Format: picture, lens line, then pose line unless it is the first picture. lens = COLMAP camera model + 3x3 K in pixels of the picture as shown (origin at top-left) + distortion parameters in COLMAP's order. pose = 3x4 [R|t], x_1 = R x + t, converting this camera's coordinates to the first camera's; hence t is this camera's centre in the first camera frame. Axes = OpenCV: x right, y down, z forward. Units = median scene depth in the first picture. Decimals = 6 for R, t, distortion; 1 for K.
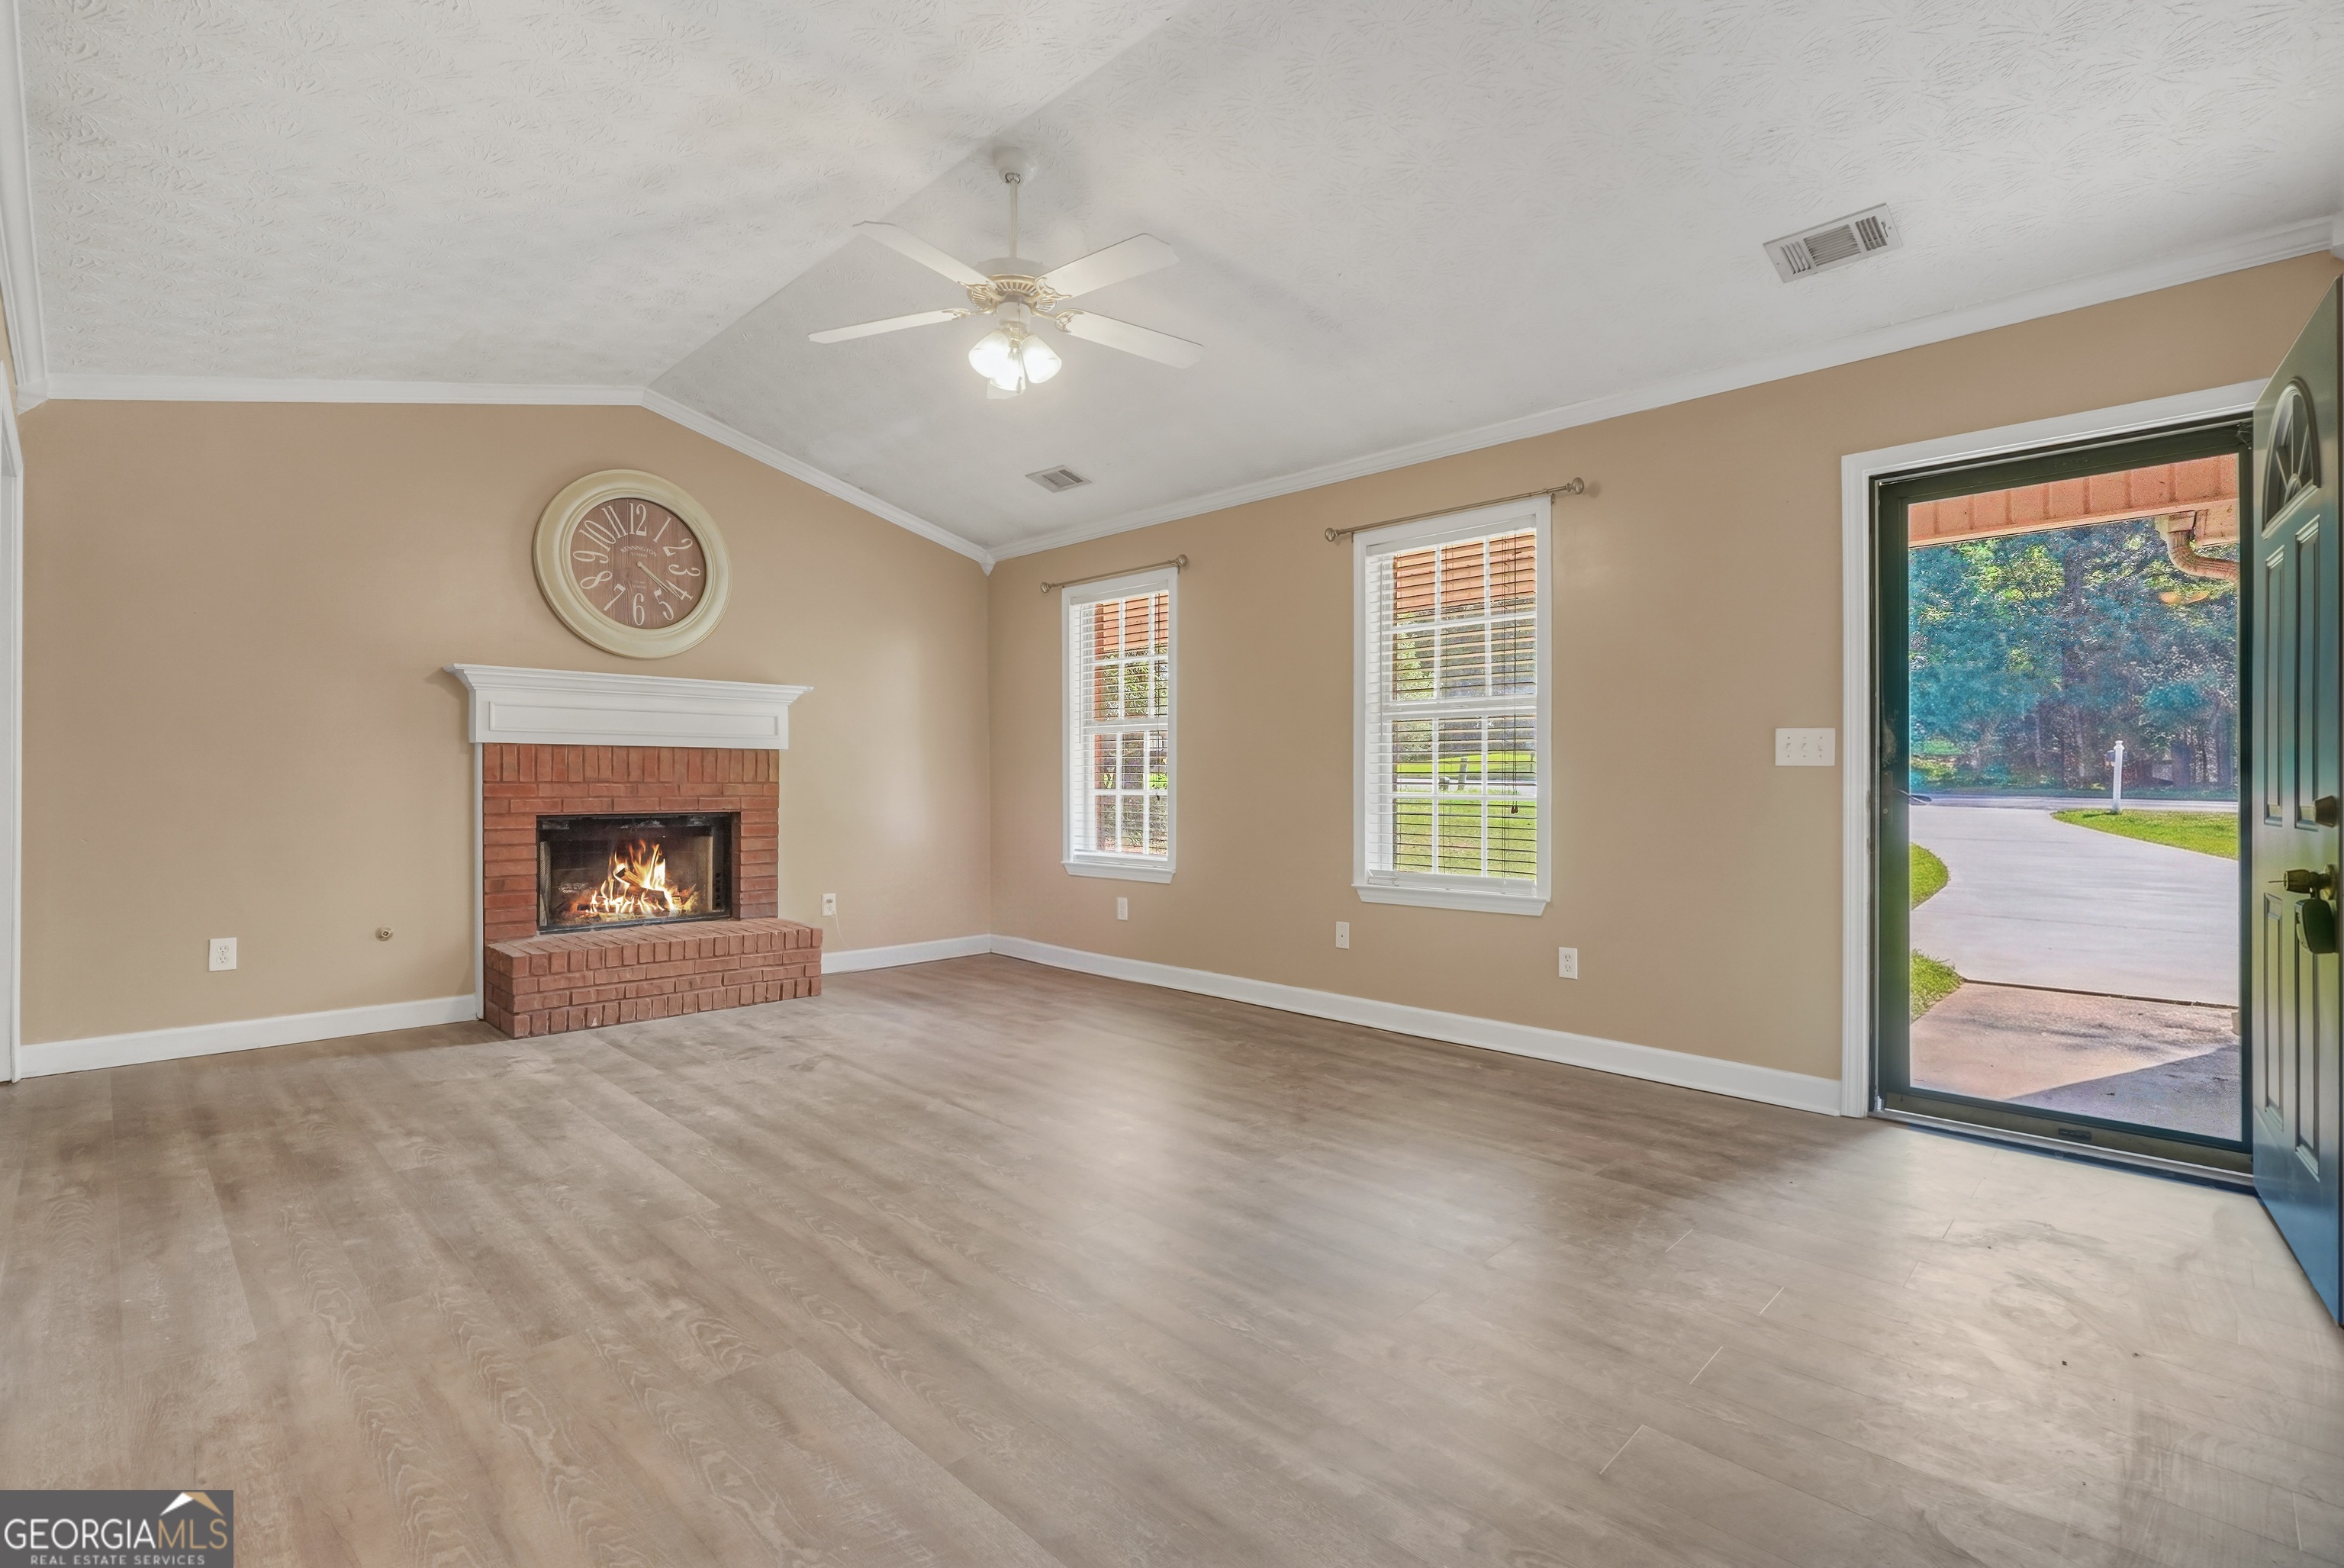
lens RADIAL K [[1066.8, 0, 1136.2], [0, 1066.8, 775.7], [0, 0, 1]] dist [-0.000923, 0.000273]
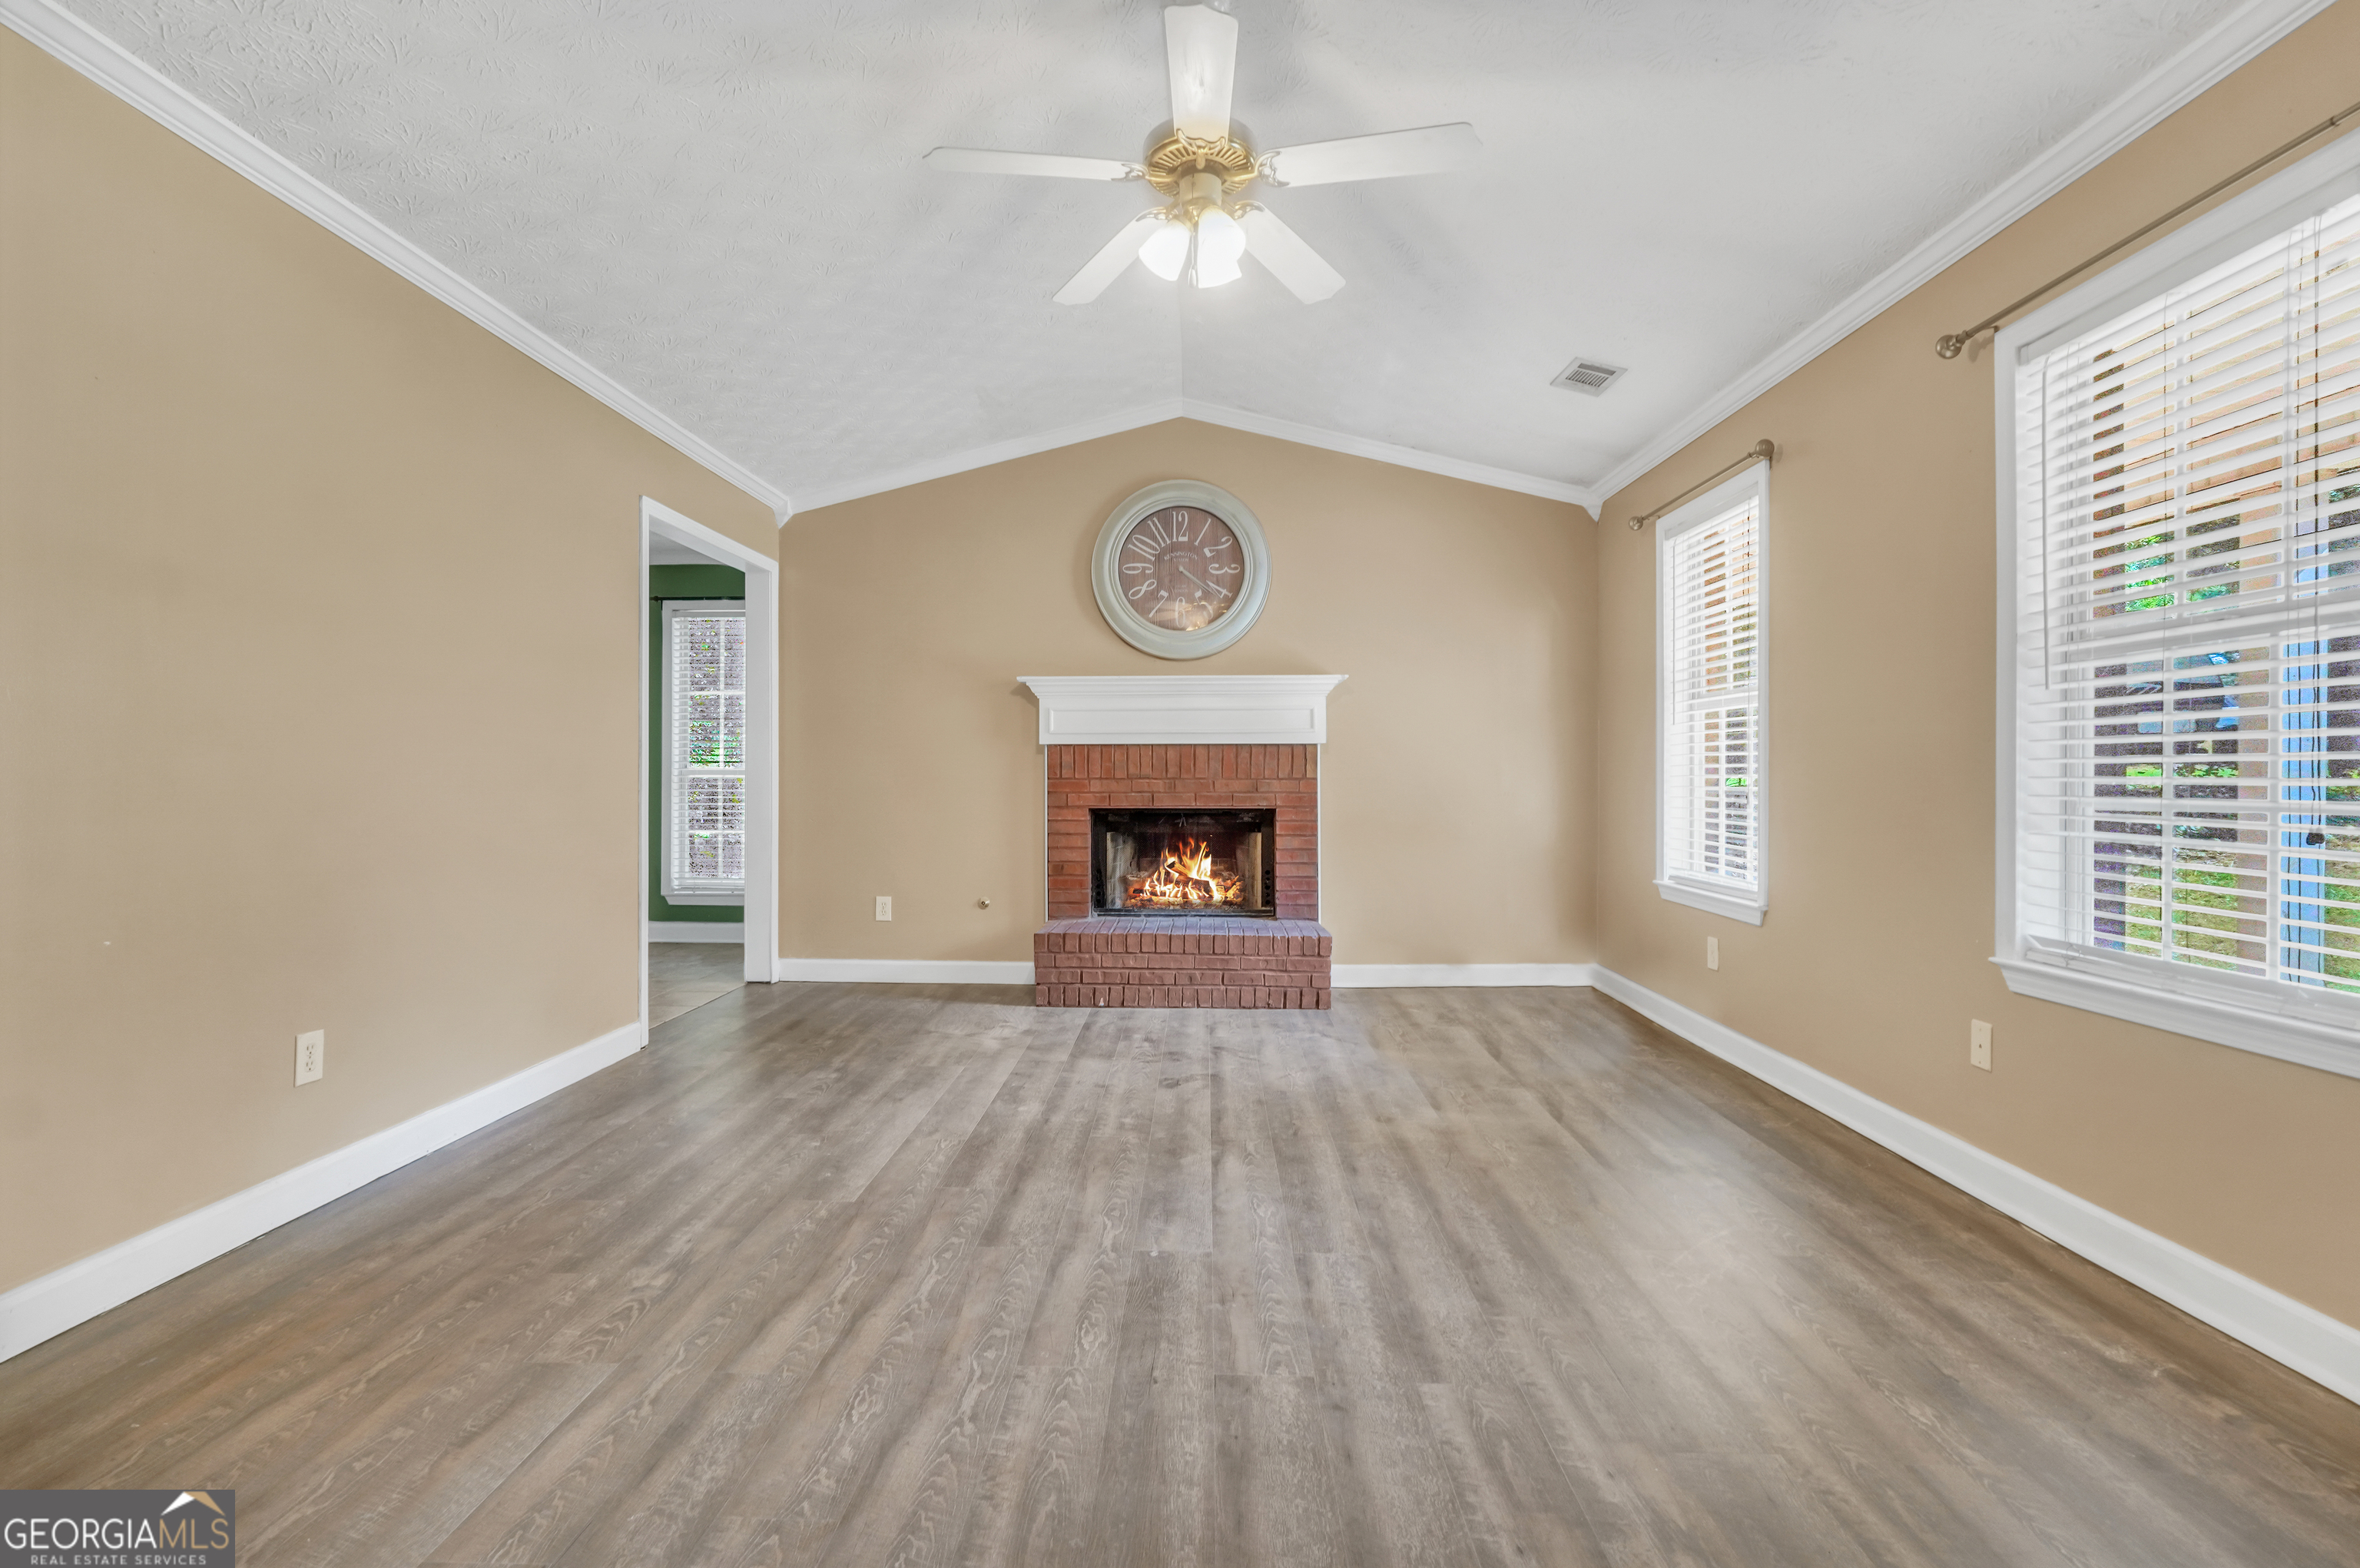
lens RADIAL K [[1068.0, 0, 1163.3], [0, 1068.0, 775.2], [0, 0, 1]] dist [-0.007450, 0.000916]
pose [[0.687947, -0.004151, -0.725749, 0.330421], [0.006021, 0.999982, -0.000012, 0.003405], [0.725736, -0.004362, 0.687960, 0.320608]]
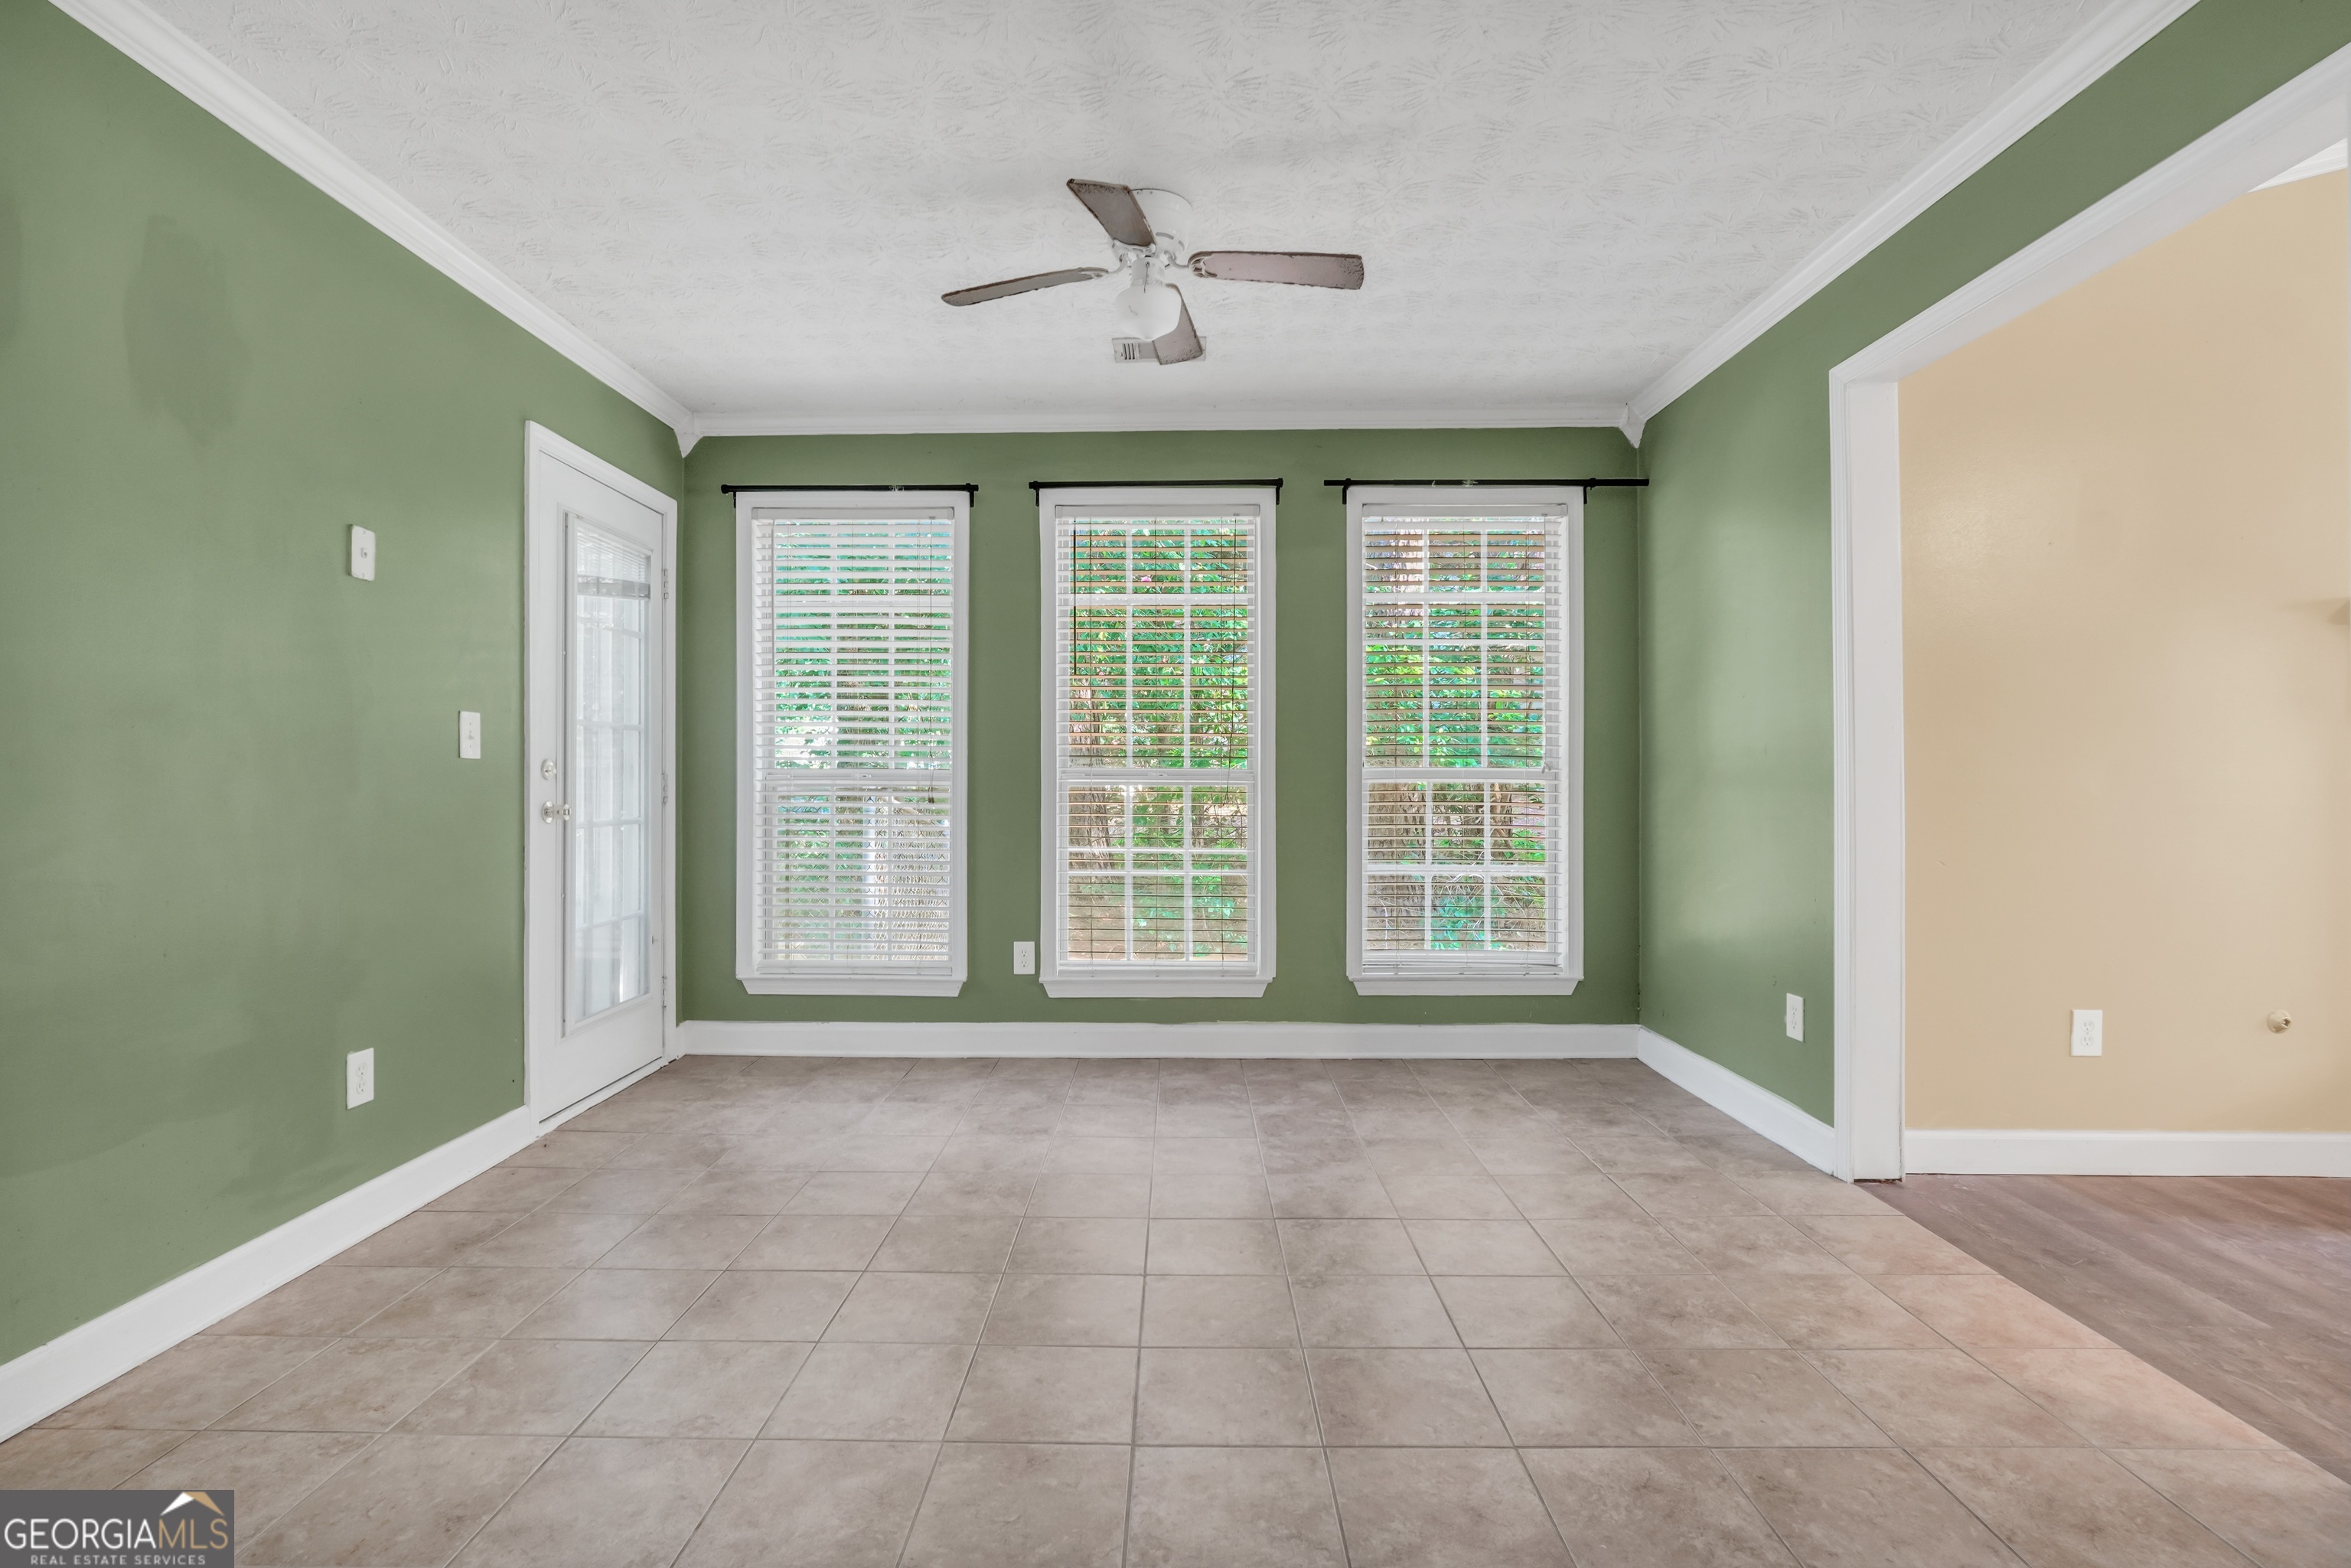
lens RADIAL K [[1093.9, 0, 1153.0], [0, 1093.9, 776.4], [0, 0, 1]] dist [-0.001839, 0.000645]
pose [[0.703753, -0.007941, -0.710400, -0.735673], [0.009659, 0.999952, -0.001609, -0.003369], [0.710379, -0.005730, 0.703796, 0.067754]]
